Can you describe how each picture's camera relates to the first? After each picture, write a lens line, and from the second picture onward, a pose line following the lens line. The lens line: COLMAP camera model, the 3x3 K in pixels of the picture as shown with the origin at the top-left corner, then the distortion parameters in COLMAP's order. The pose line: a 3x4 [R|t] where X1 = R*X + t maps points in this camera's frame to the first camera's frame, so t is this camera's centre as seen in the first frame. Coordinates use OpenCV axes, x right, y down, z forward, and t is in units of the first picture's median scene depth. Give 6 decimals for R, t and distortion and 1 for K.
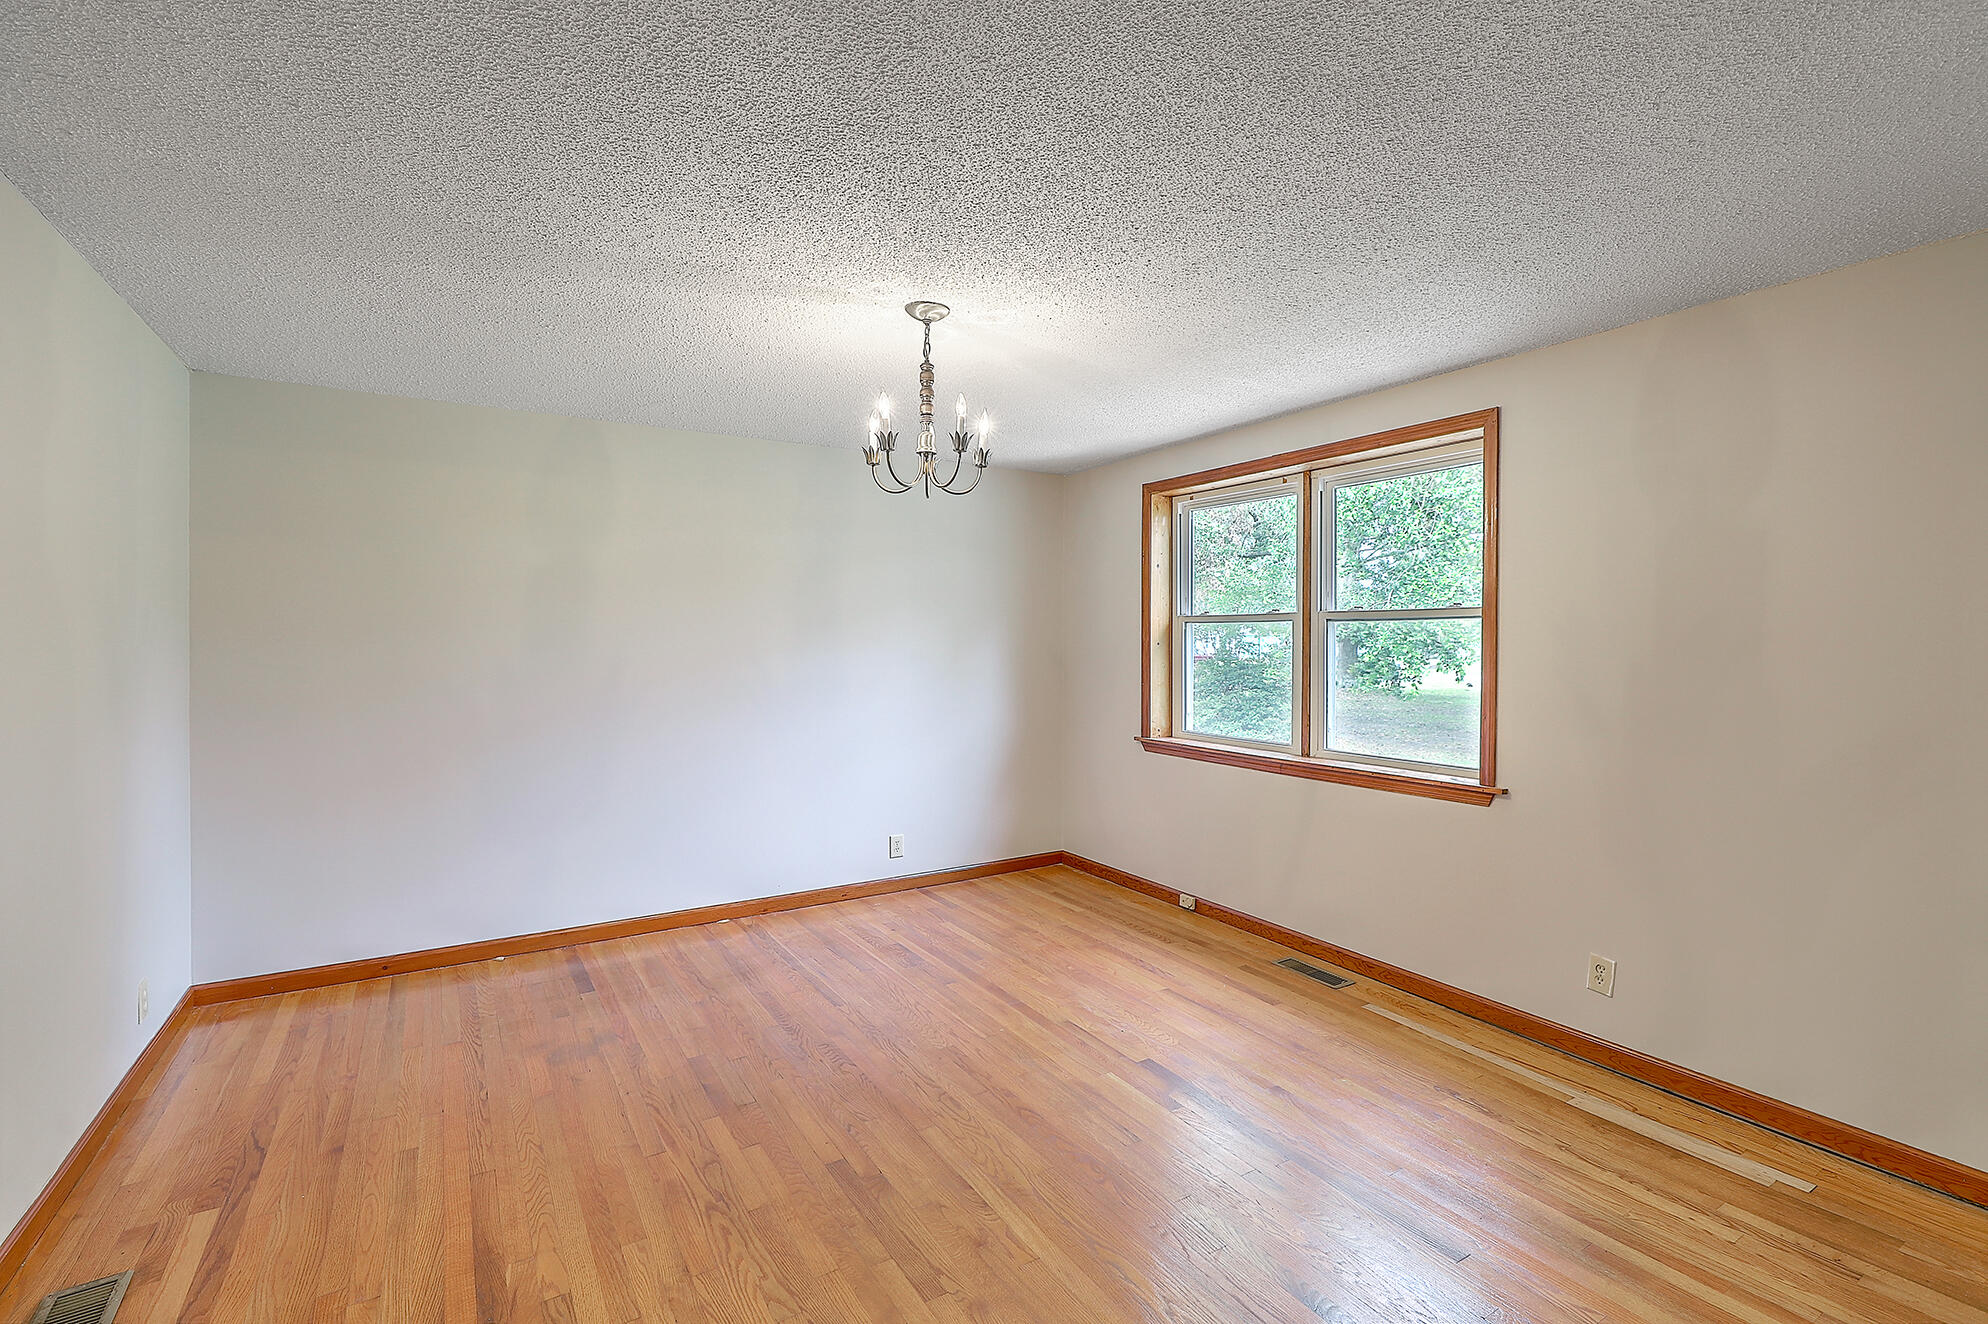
lens RADIAL K [[893.6, 0, 1002.6], [0, 893.6, 653.5], [0, 0, 1]] dist [-0.002519, -0.000580]
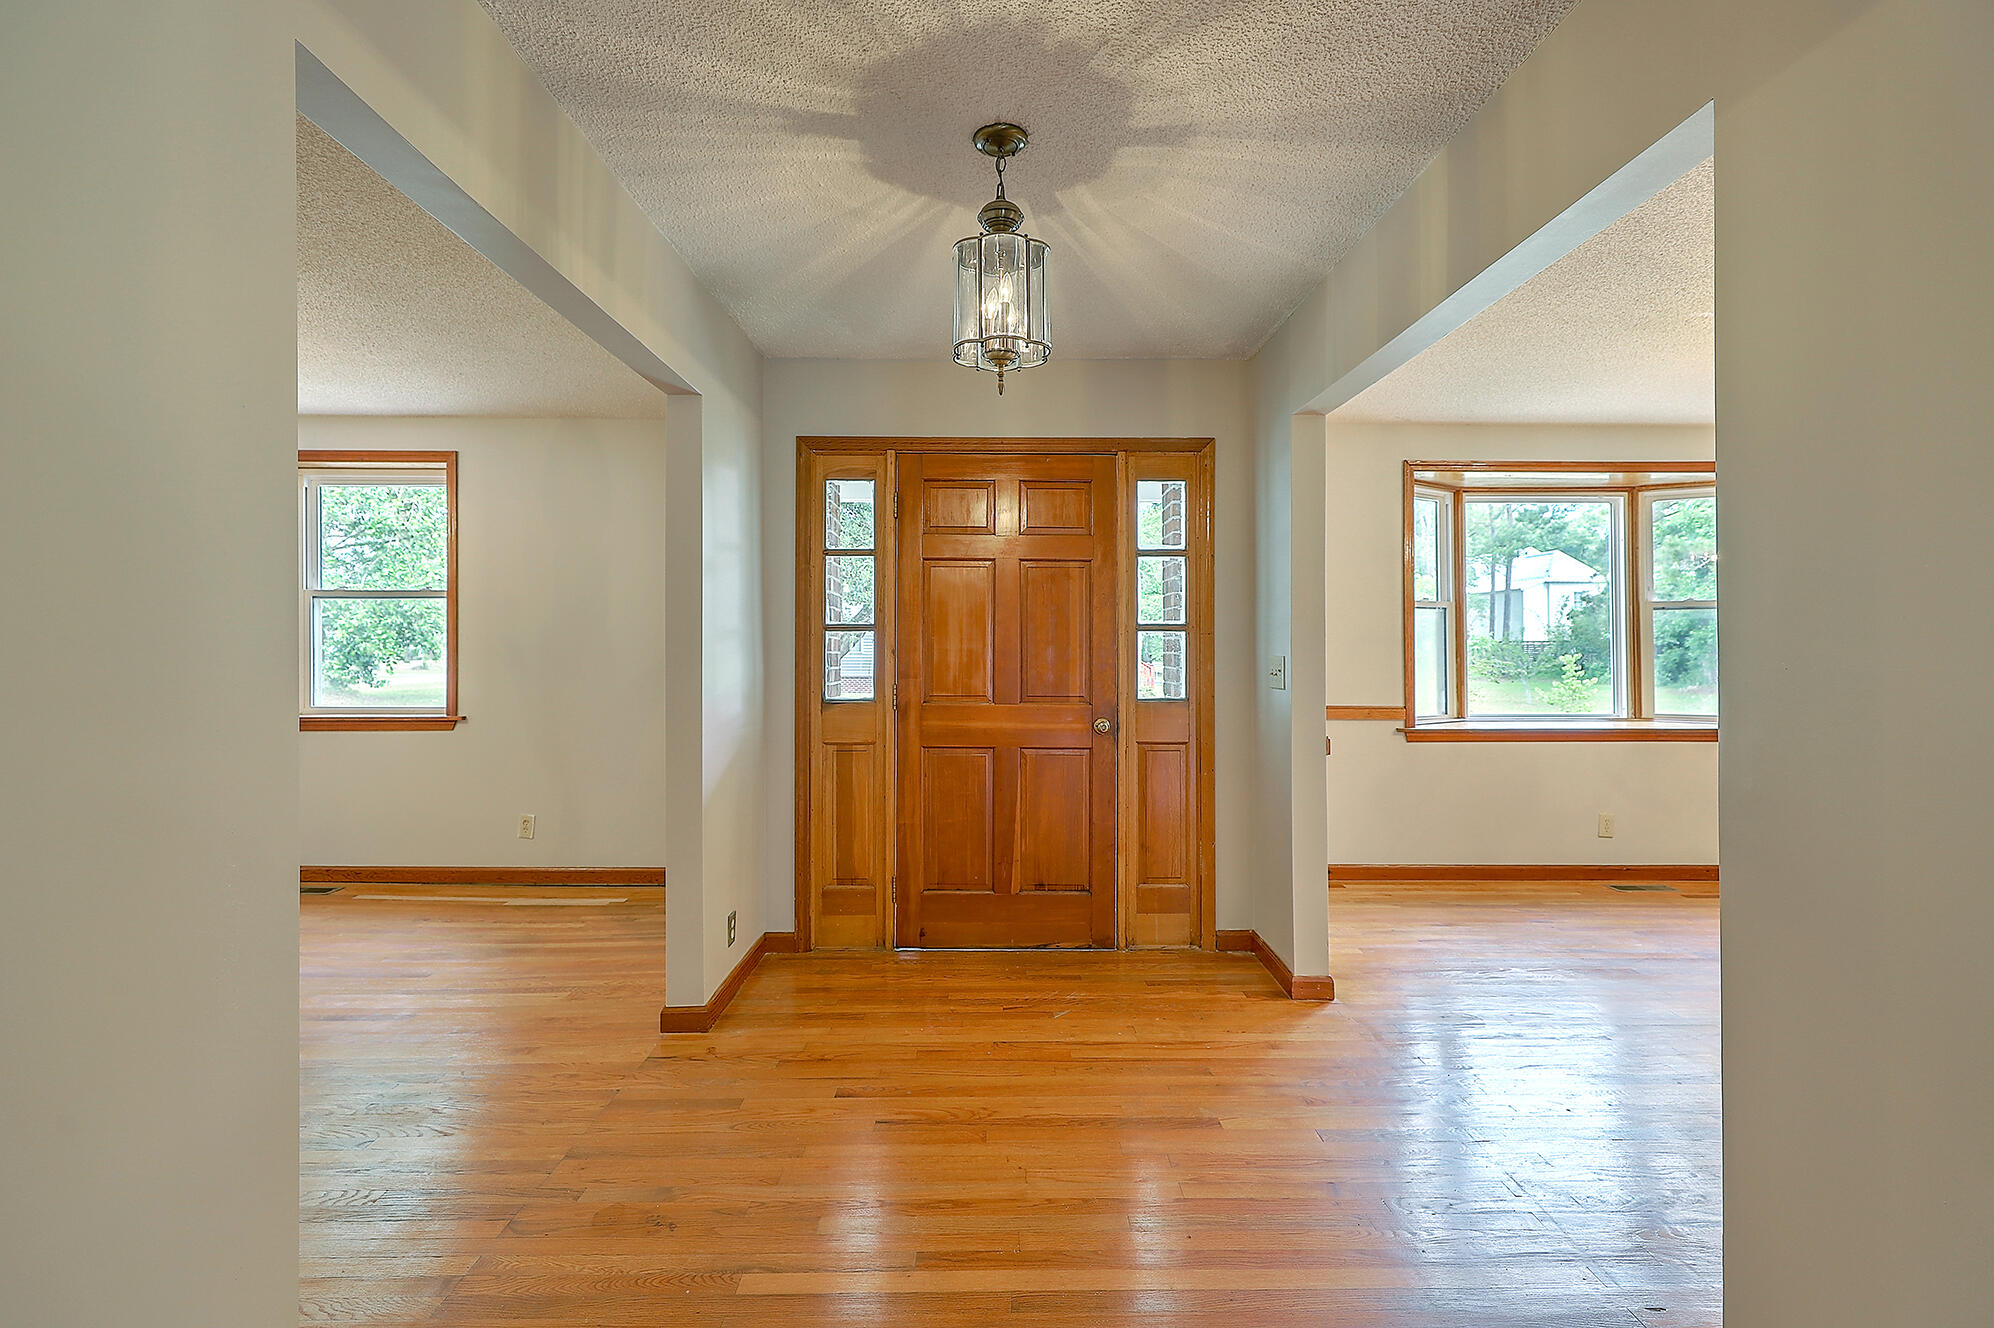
lens RADIAL K [[896.3, 0, 1005.6], [0, 896.3, 655.5], [0, 0, 1]] dist [-0.002519, -0.000580]
pose [[0.514198, -0.007313, 0.857640, -0.215754], [0.006365, 0.999969, 0.004710, 0.049474], [-0.857648, 0.003037, 0.514228, -0.469082]]
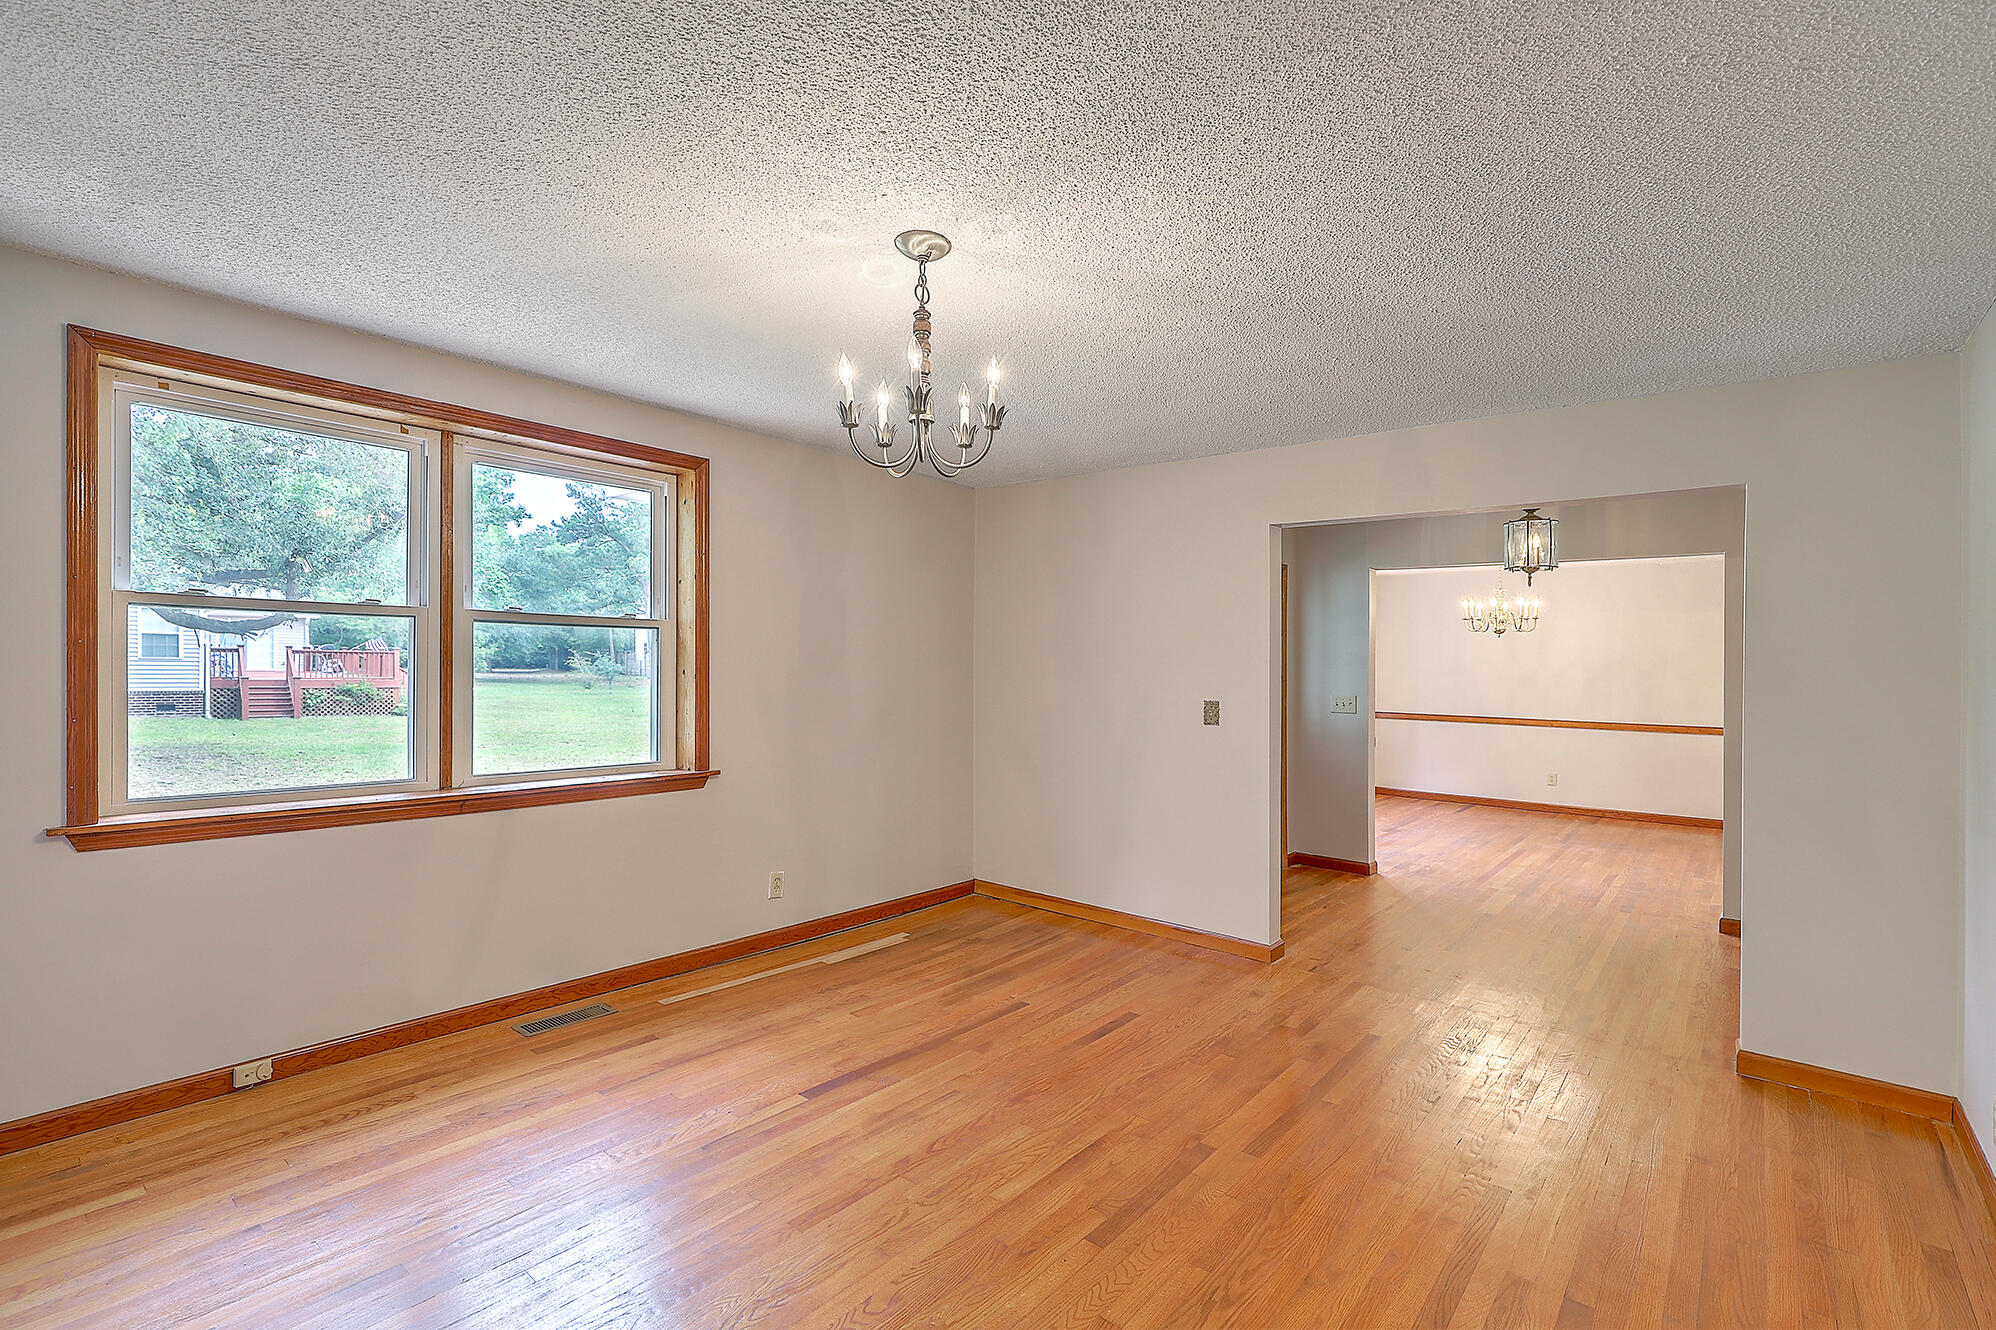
lens RADIAL K [[897.2, 0, 1006.6], [0, 897.2, 656.5], [0, 0, 1]] dist [-0.002519, -0.000580]
pose [[-0.304465, -0.005334, 0.952509, -0.703482], [-0.006496, 0.999973, 0.003523, -0.011442], [-0.952501, -0.005115, -0.304491, 0.947624]]
